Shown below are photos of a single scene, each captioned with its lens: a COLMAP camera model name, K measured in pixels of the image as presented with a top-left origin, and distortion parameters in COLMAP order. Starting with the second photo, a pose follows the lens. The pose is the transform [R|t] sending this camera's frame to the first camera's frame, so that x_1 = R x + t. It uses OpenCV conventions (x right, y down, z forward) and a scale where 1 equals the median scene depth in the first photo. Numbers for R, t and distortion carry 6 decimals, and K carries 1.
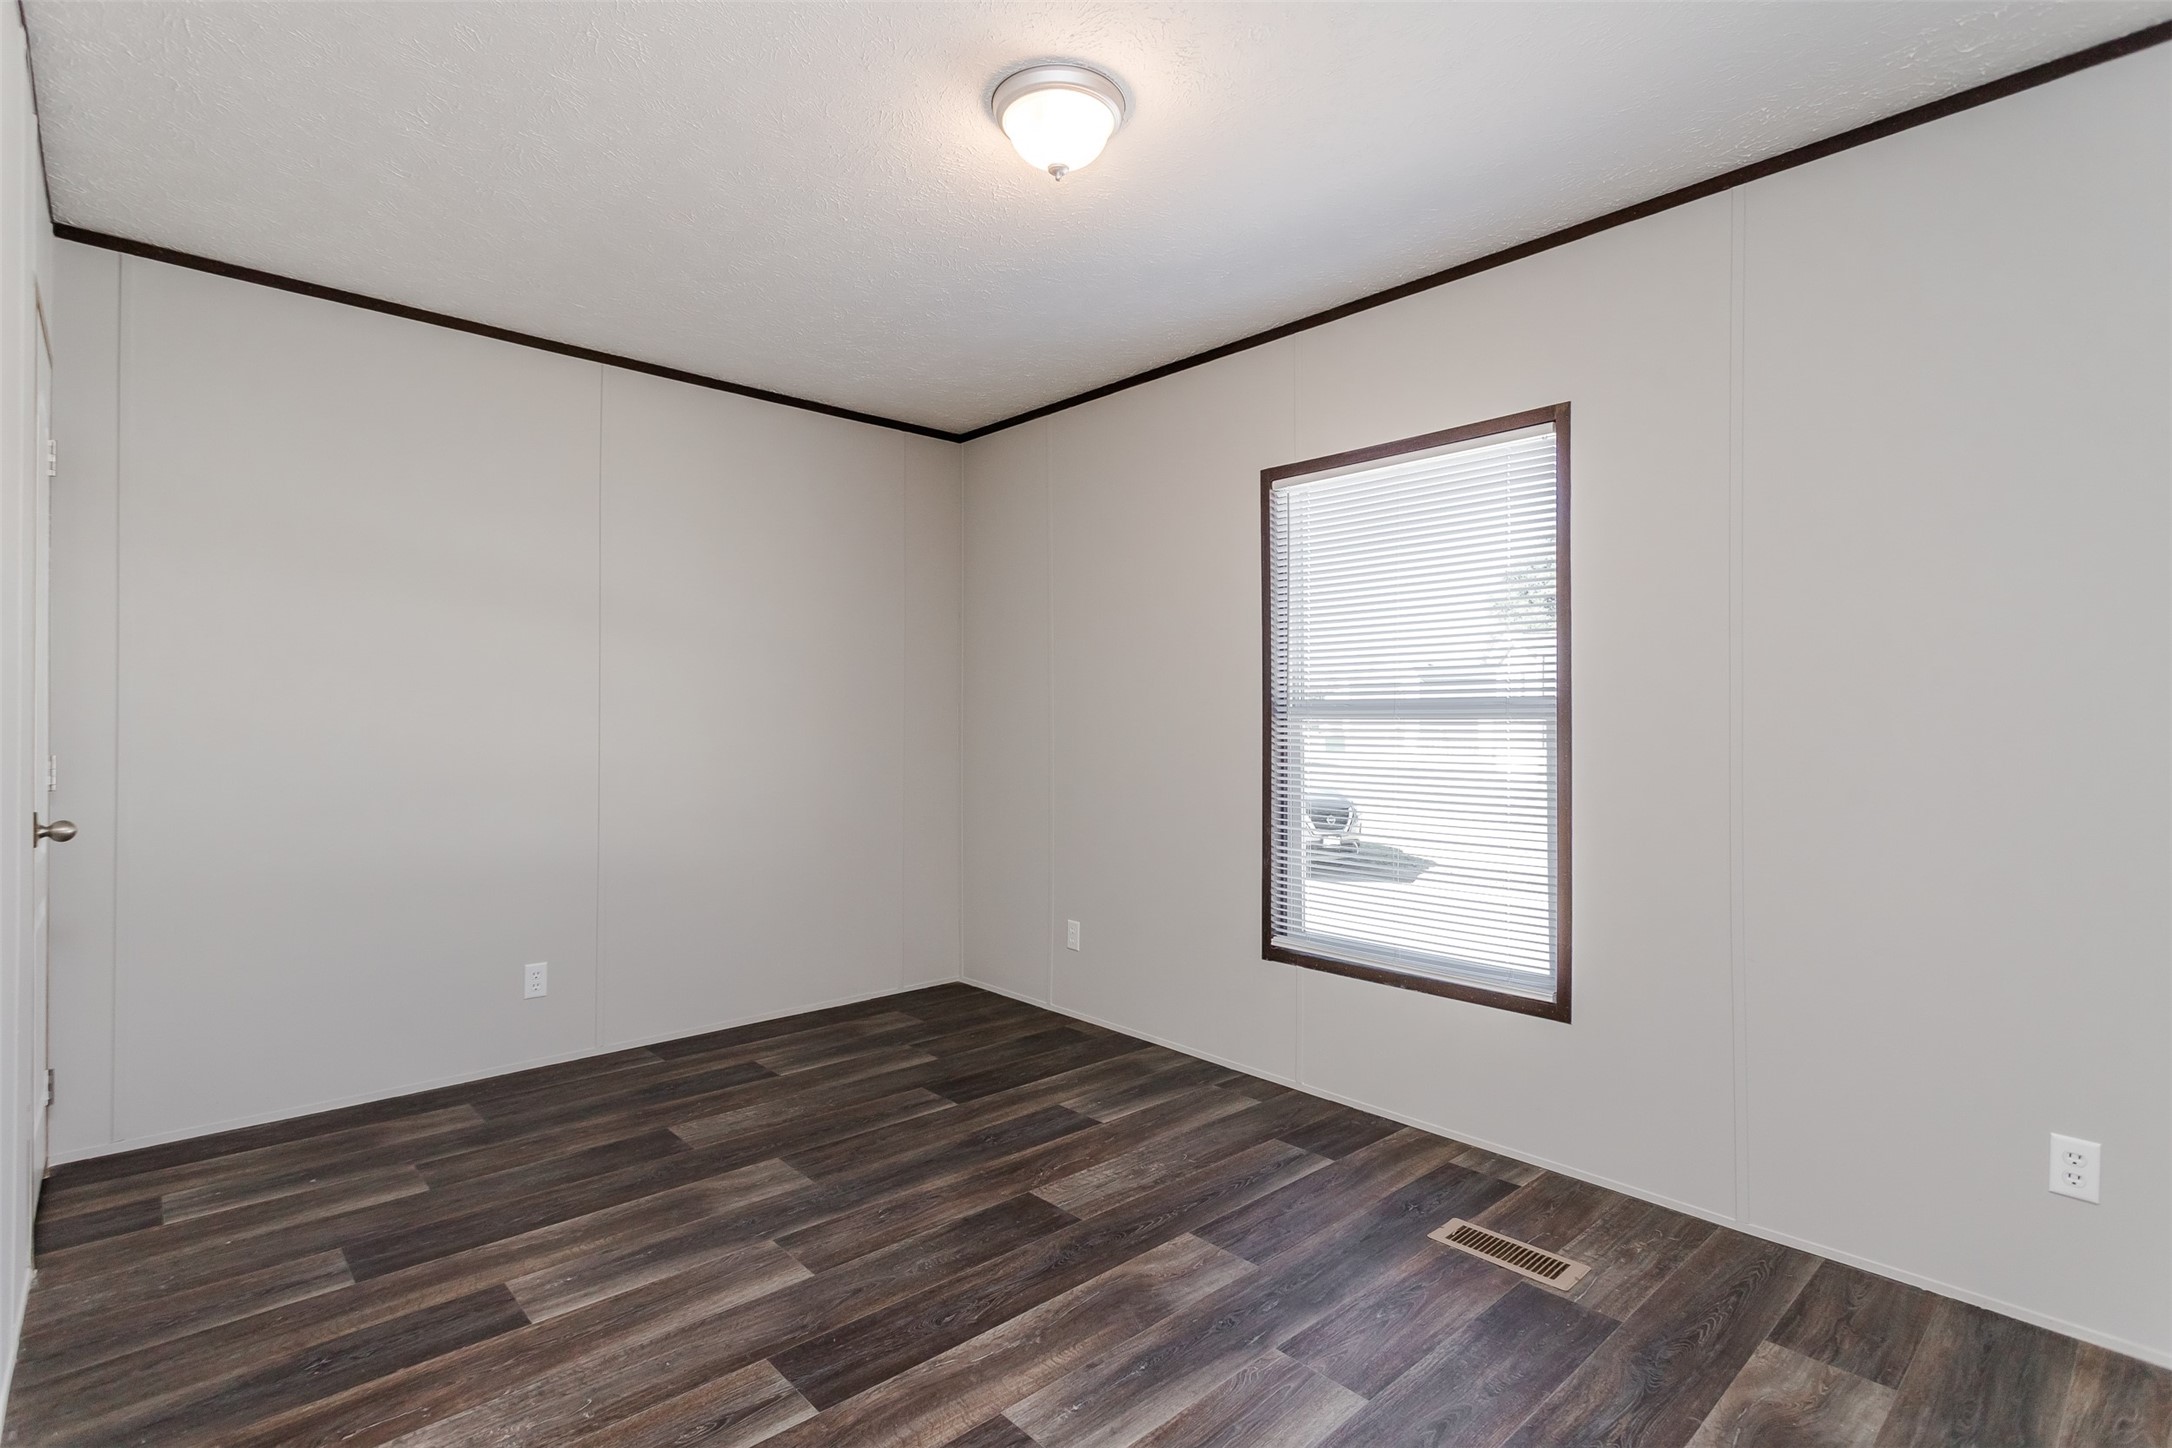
lens RADIAL K [[1036.3, 0, 1097.6], [0, 1036.3, 717.4], [0, 0, 1]] dist [0.005286, 0.001606]
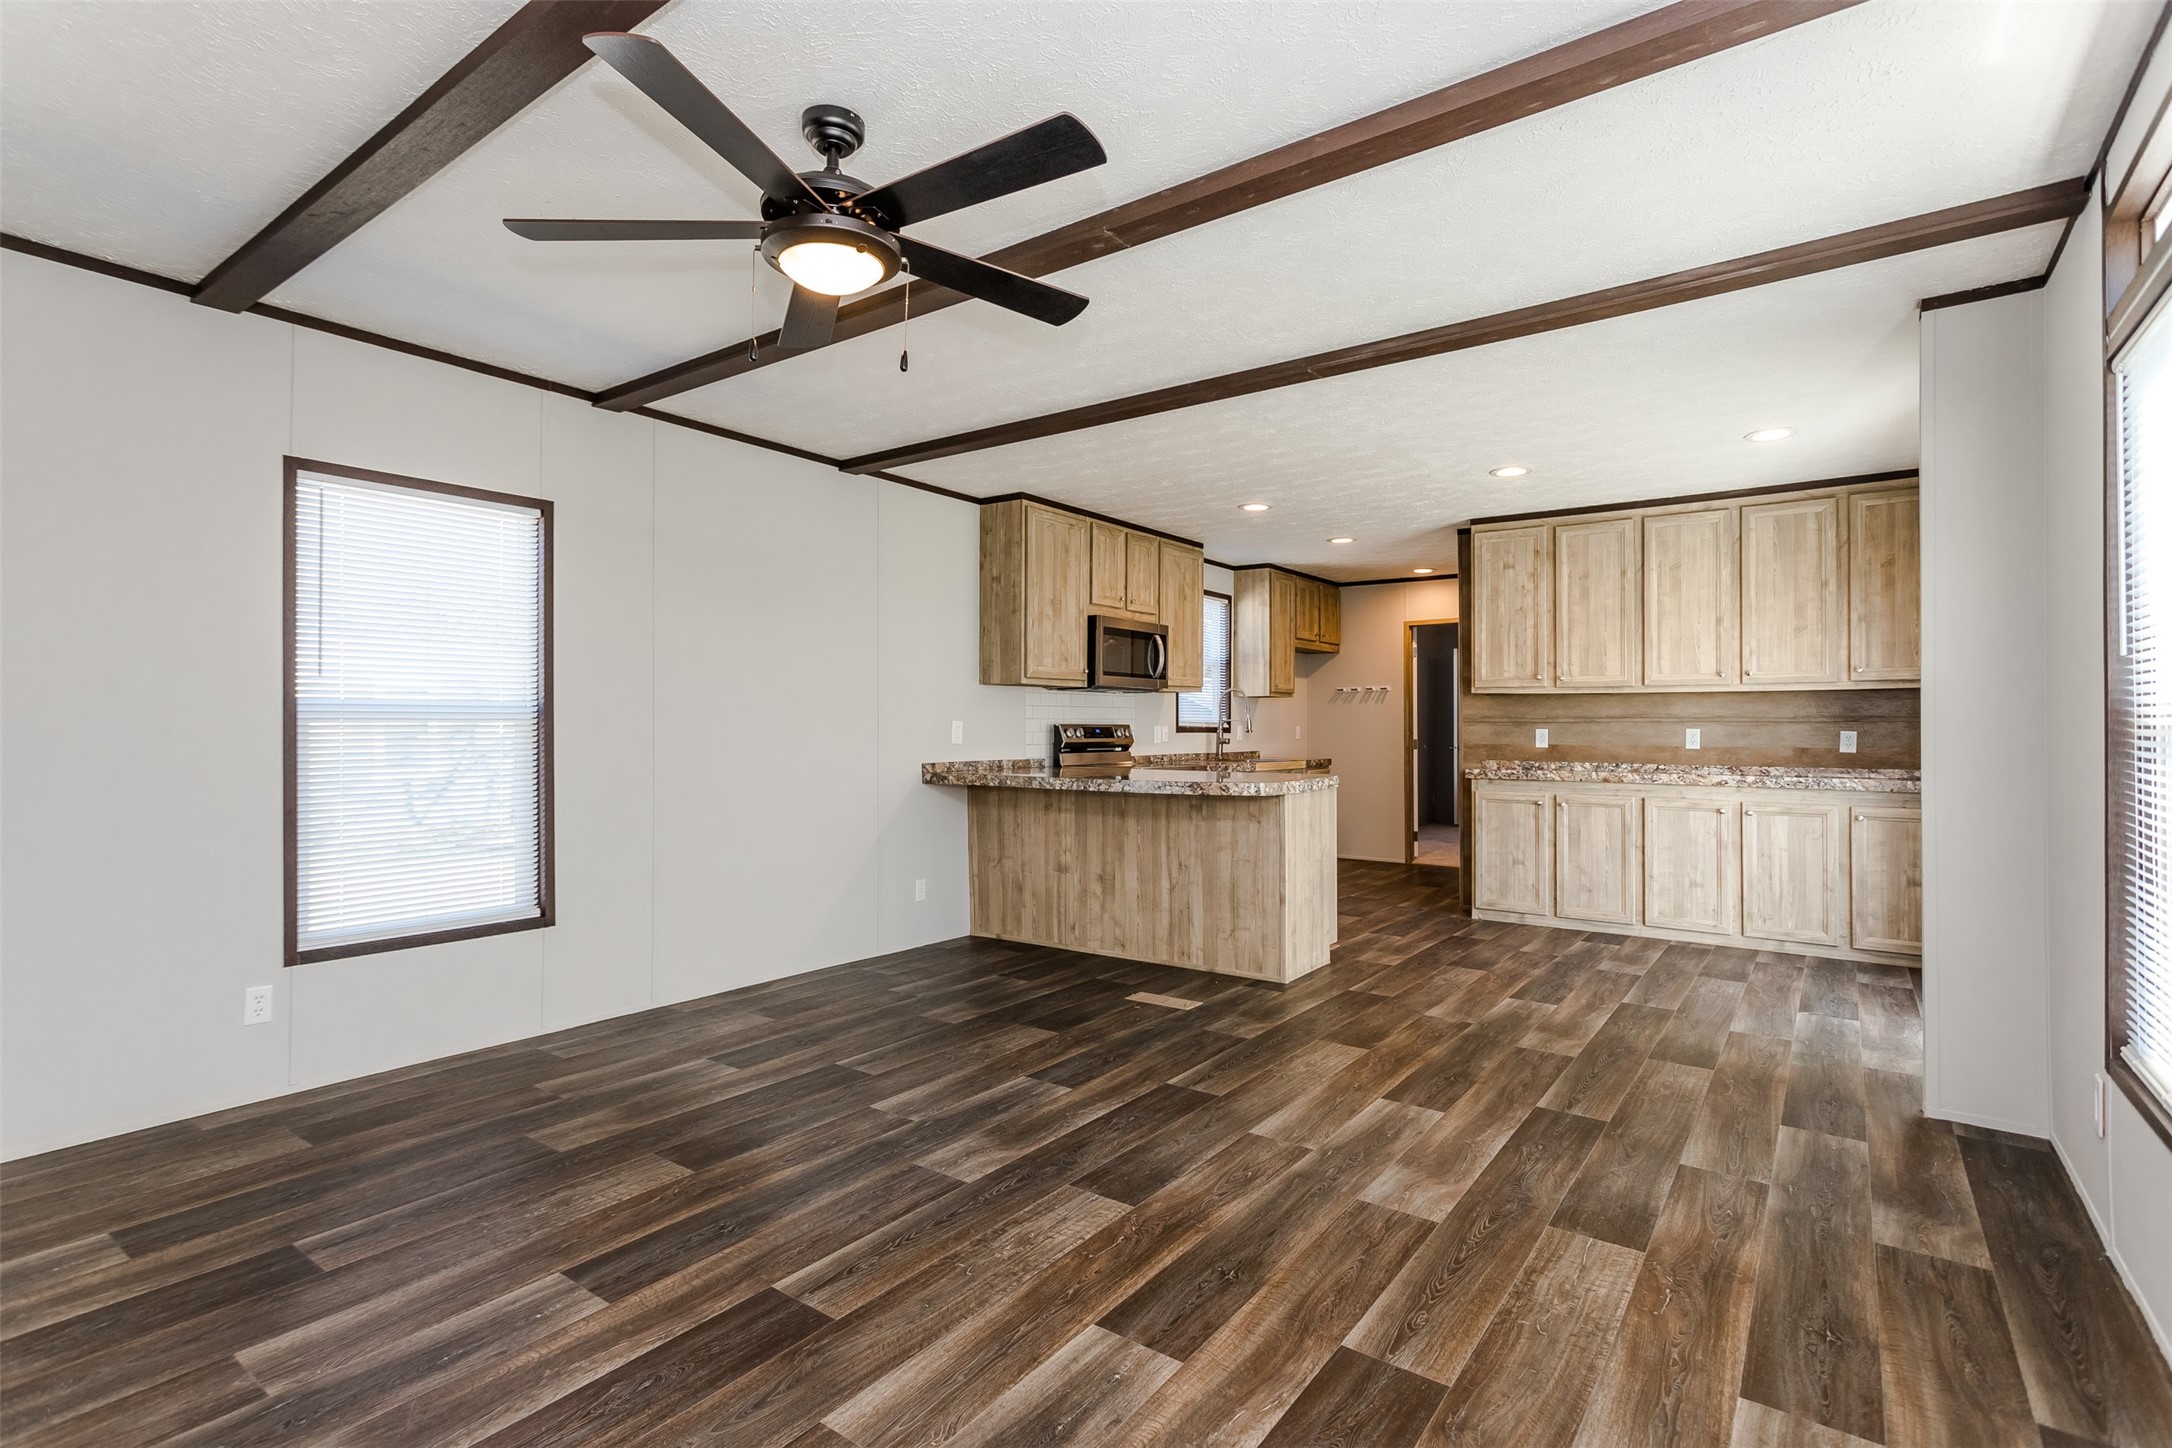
lens RADIAL K [[1036.3, 0, 1075.1], [0, 1036.3, 726.3], [0, 0, 1]] dist [0.005286, 0.001606]
pose [[-0.985179, -0.012822, -0.171052, 0.154111], [-0.010886, 0.999866, -0.012253, 0.025174], [0.171186, -0.010209, -0.985186, 1.901767]]
